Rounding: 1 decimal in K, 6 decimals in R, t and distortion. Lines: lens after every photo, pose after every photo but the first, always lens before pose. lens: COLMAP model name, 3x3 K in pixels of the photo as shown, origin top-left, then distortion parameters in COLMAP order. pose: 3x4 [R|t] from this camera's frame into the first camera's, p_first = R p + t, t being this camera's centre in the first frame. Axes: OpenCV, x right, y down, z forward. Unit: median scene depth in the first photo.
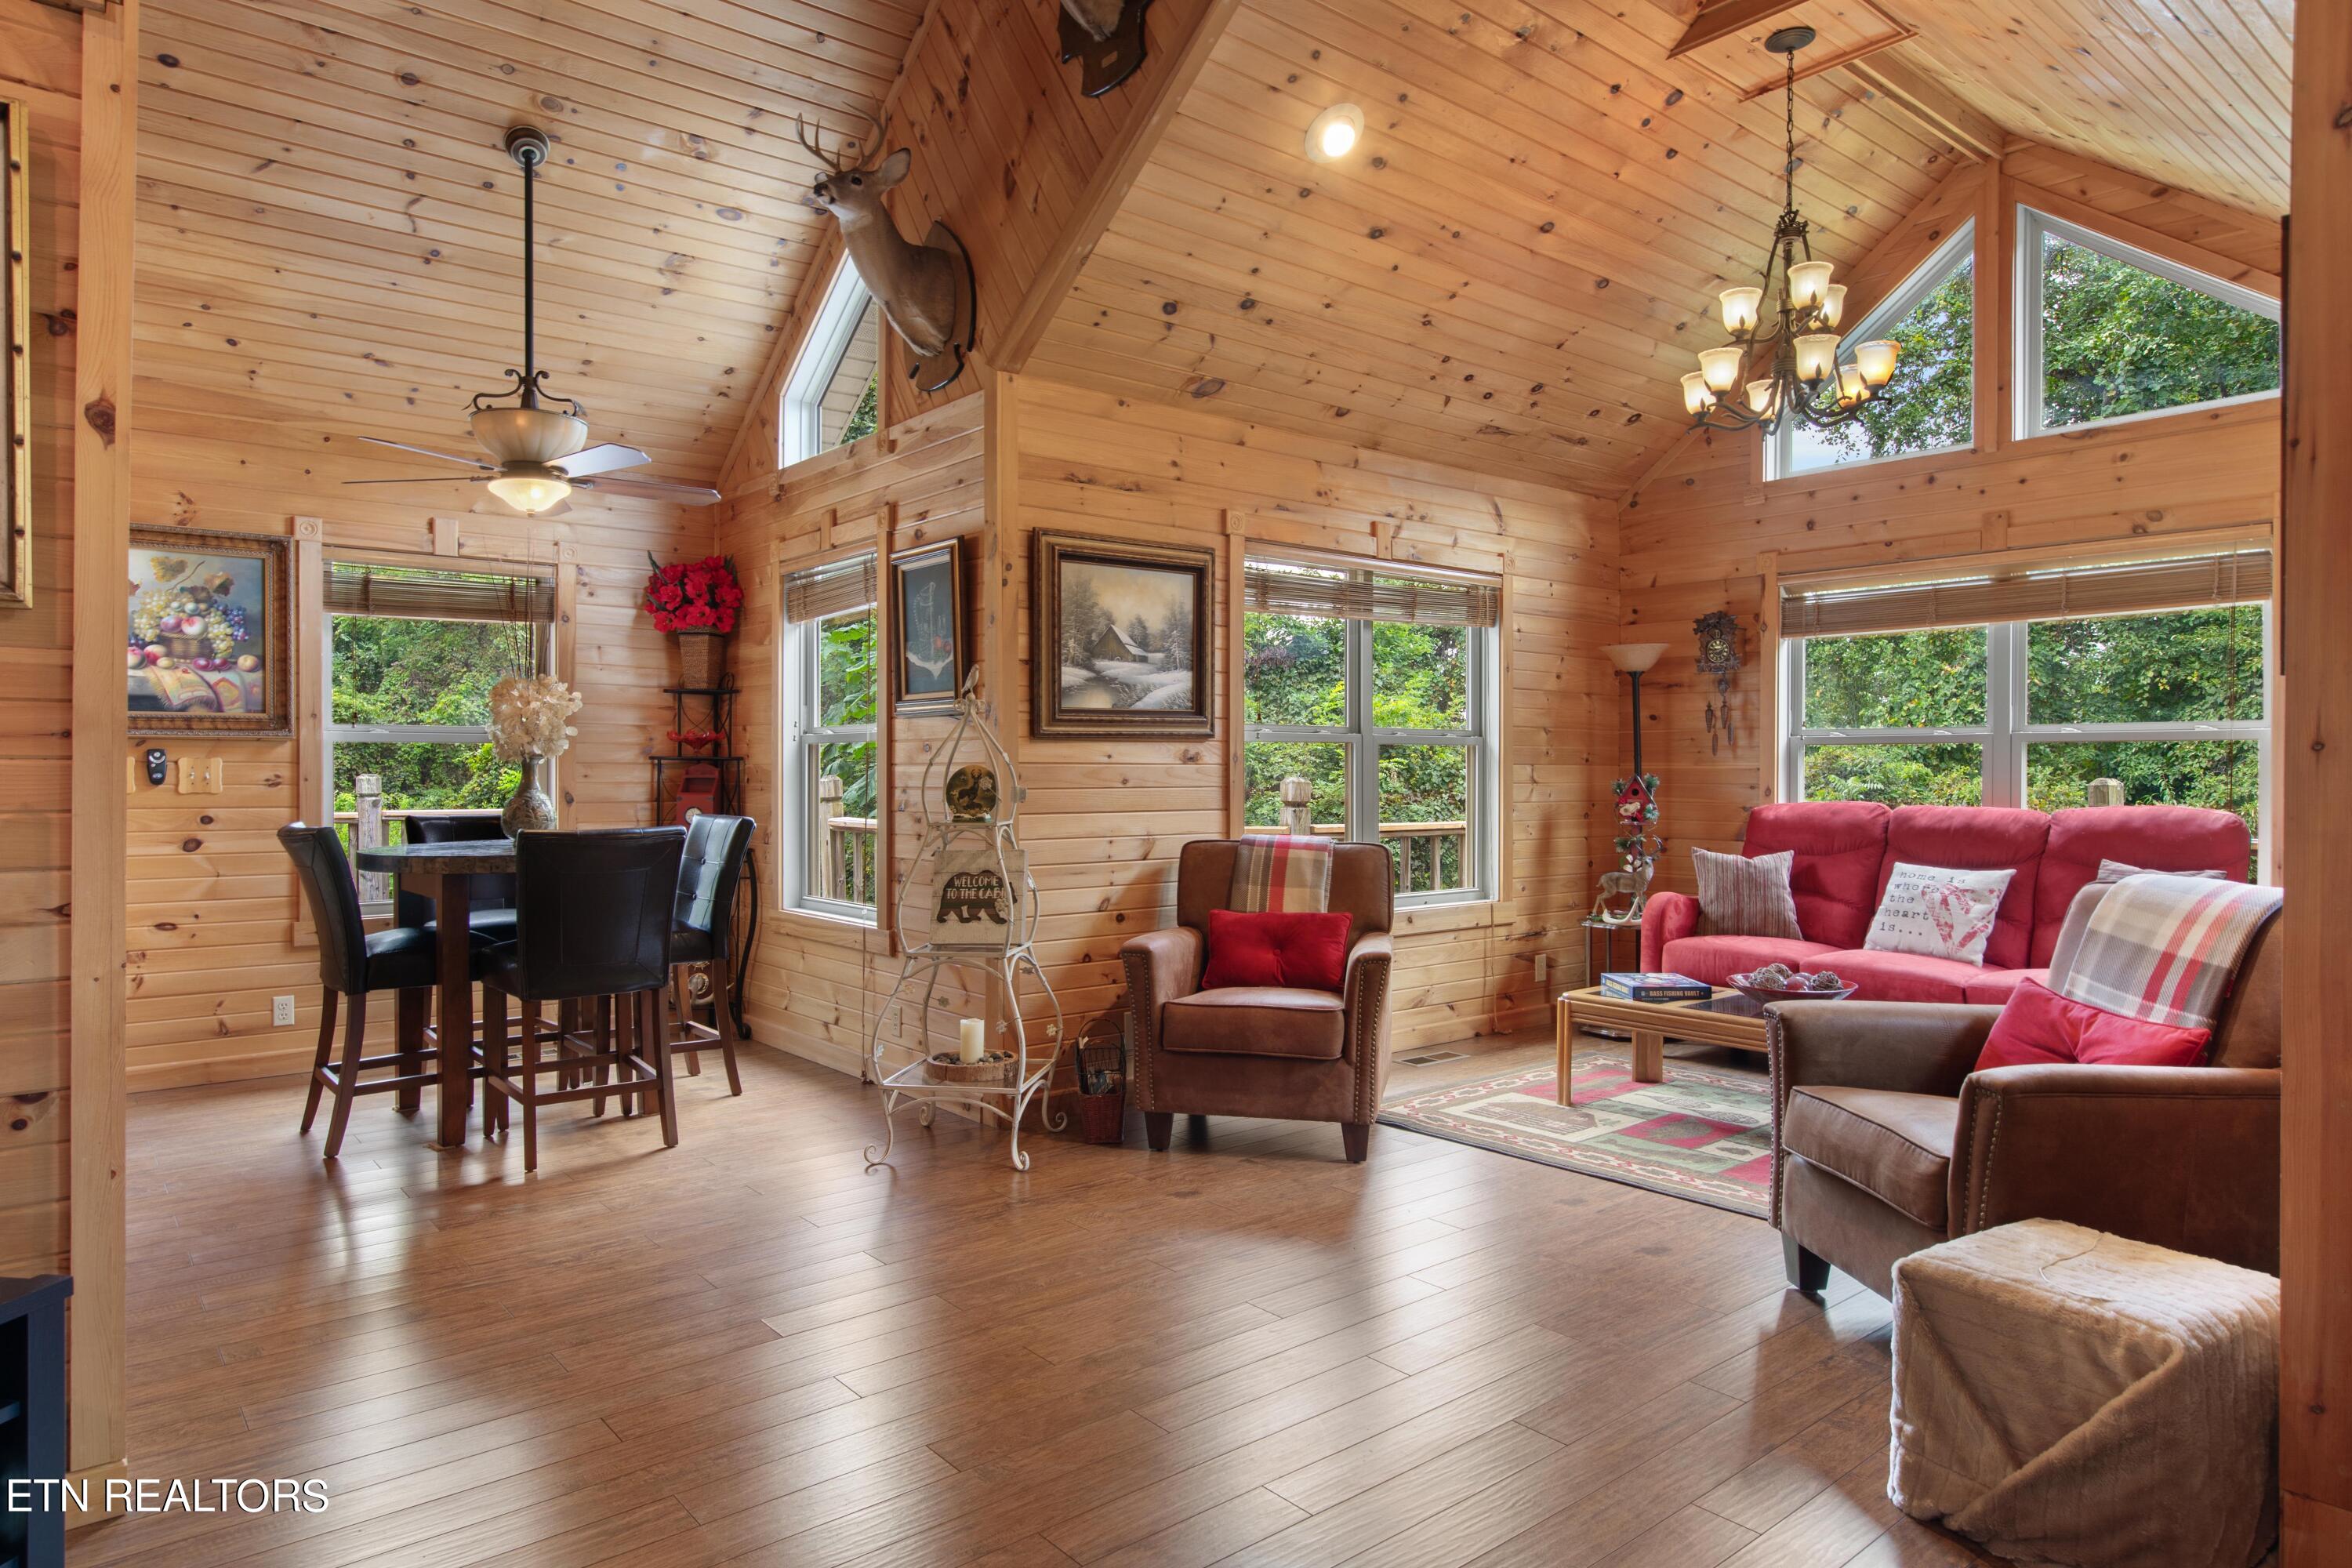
lens RADIAL K [[1391.3, 0, 1173.8], [0, 1391.3, 772.6], [0, 0, 1]] dist [0.001395, 0.000439]
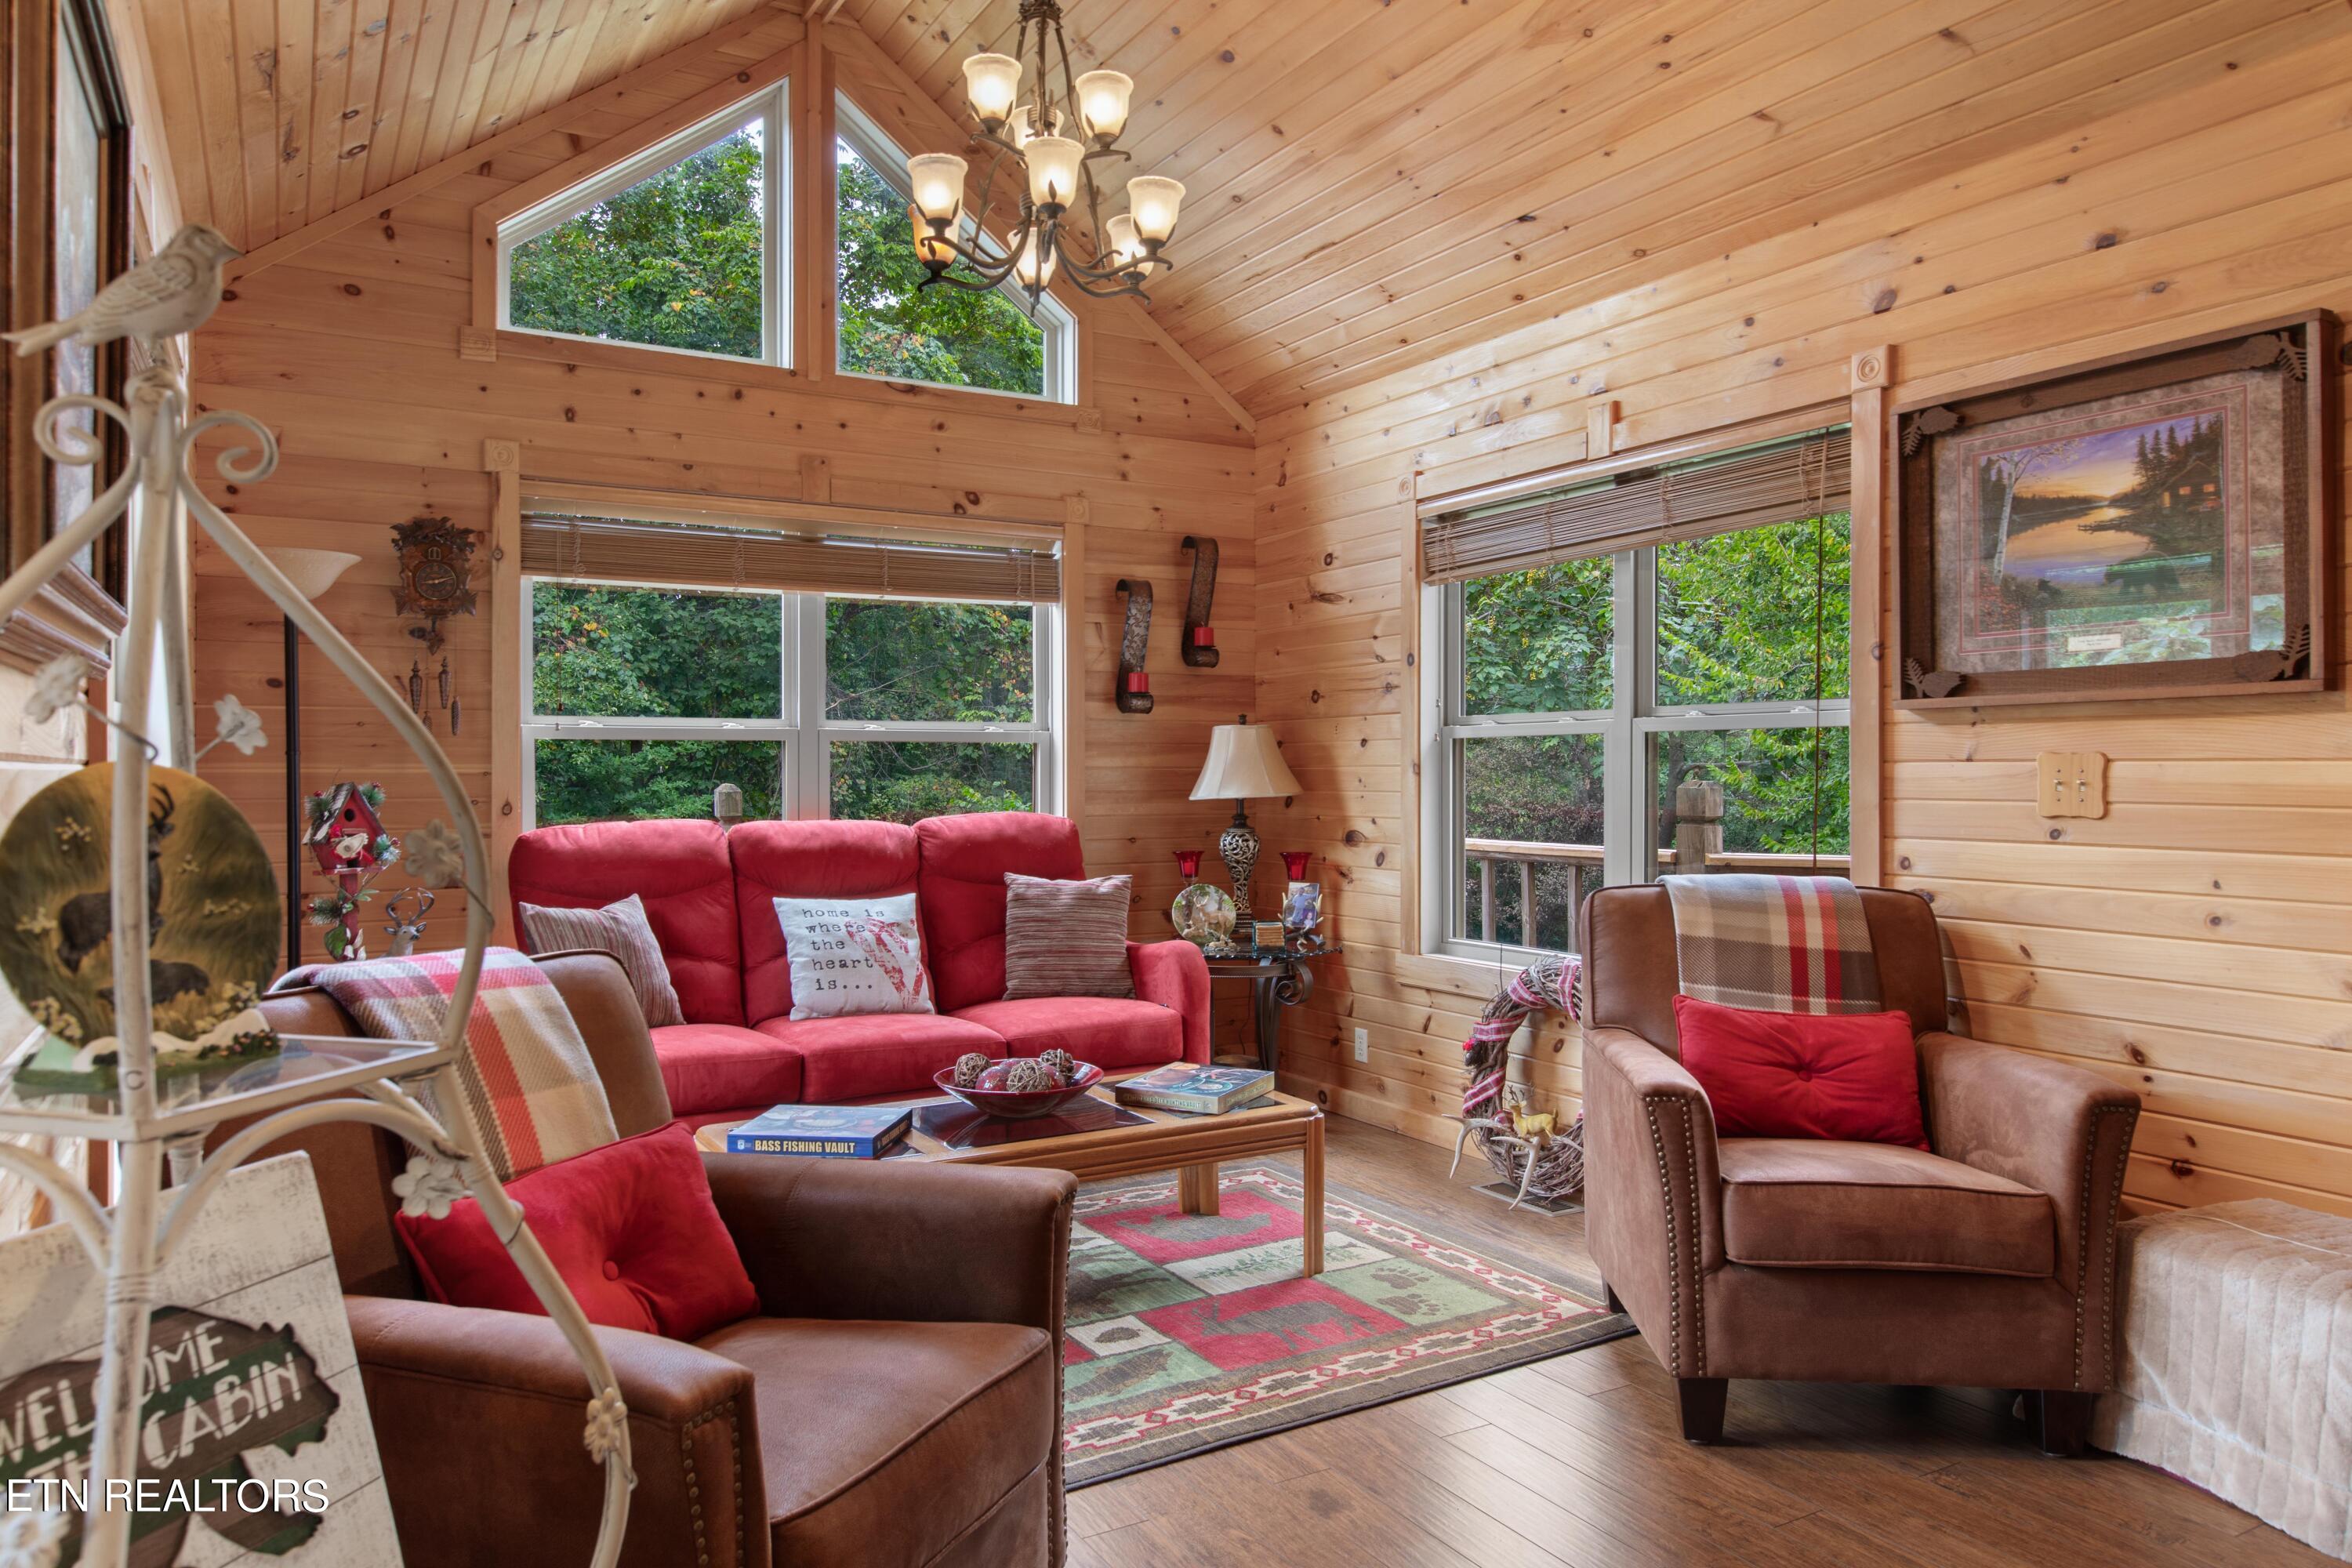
lens RADIAL K [[1525.7, 0, 1167.1], [0, 1525.7, 754.4], [0, 0, 1]] dist [0.006865, 0.004060]
pose [[0.165052, 0.009167, 0.986242, -0.278408], [0.005525, 0.999933, -0.010219, -0.003039], [-0.986269, 0.007136, 0.164990, 0.720302]]
